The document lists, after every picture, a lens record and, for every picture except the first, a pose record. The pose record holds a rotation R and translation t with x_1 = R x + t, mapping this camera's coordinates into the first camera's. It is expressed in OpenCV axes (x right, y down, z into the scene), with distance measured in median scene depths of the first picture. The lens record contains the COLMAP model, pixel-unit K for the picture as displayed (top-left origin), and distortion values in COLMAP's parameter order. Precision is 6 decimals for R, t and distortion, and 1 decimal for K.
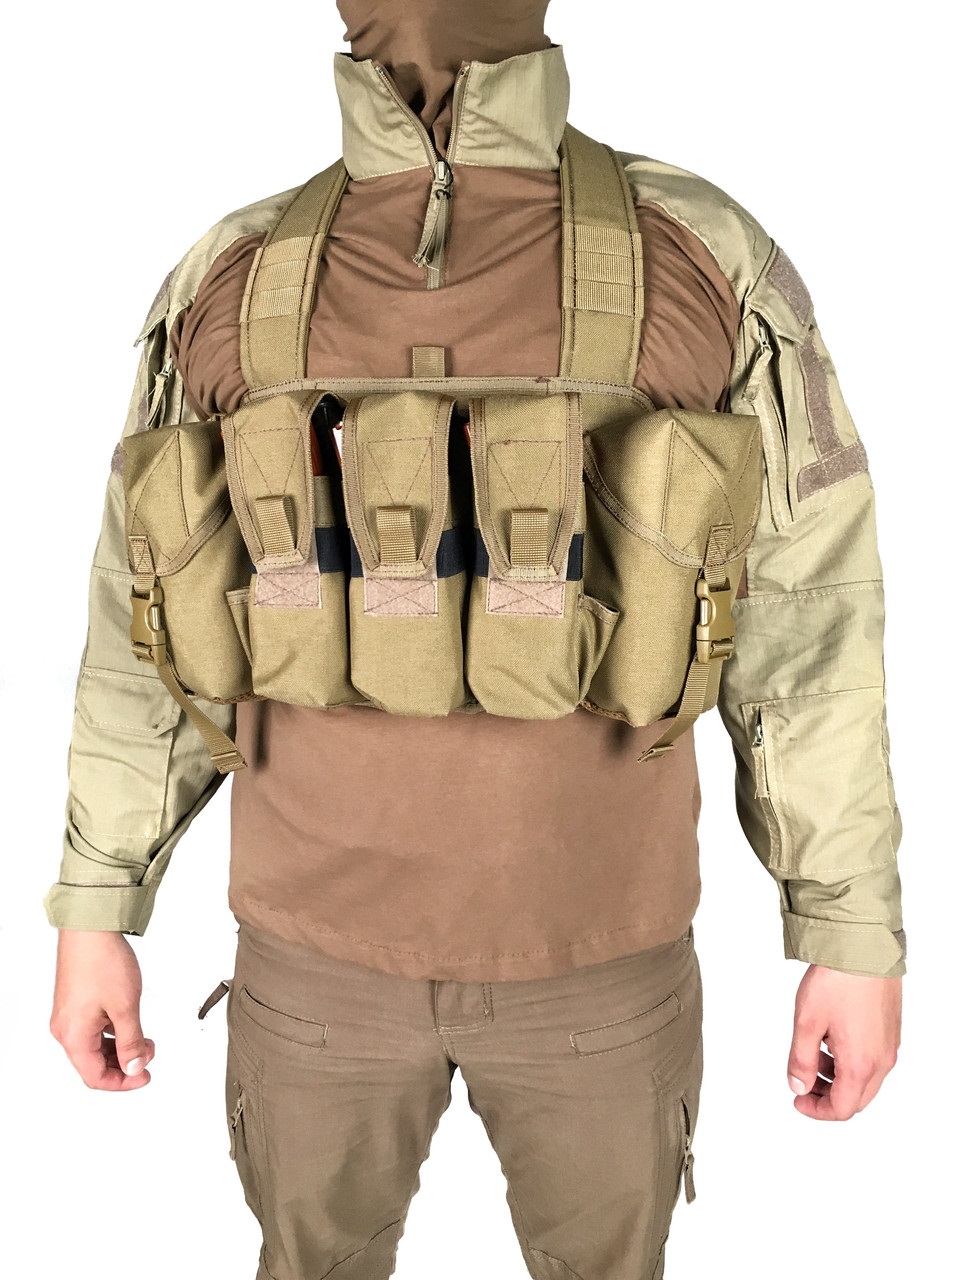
lens RADIAL K [[1065.5, 0, 483.8], [0, 1065.5, 630.4], [0, 0, 1]] dist [-0.000925, 0.006502]
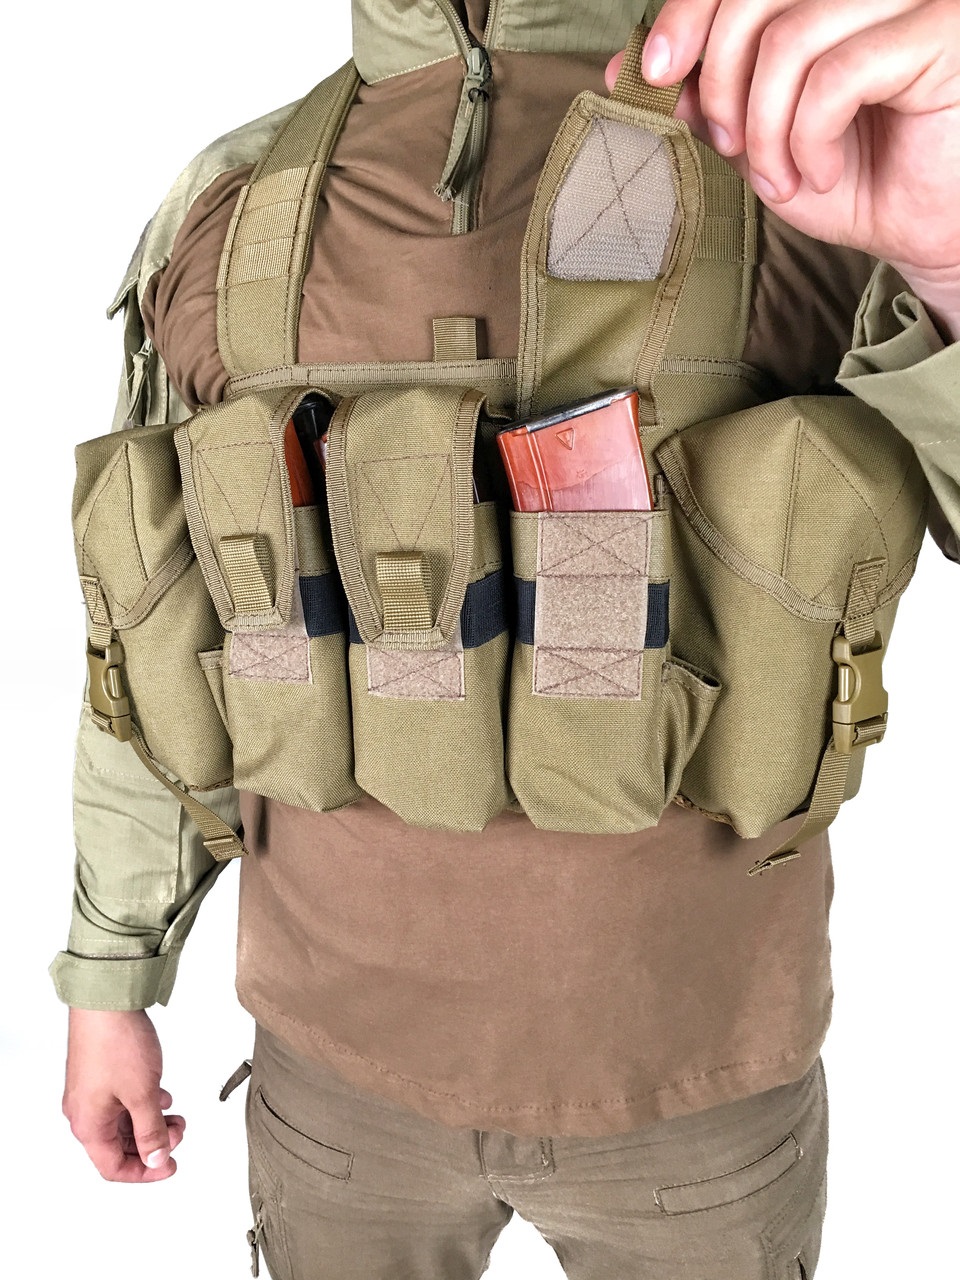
lens RADIAL K [[1065.5, 0, 479.0], [0, 1065.5, 652.1], [0, 0, 1]] dist [-0.000925, 0.006502]
pose [[0.993480, 0.002395, -0.113980, 0.044214], [0.007159, 0.996495, 0.083340, -0.095759], [0.113780, -0.083612, 0.989981, 0.257528]]
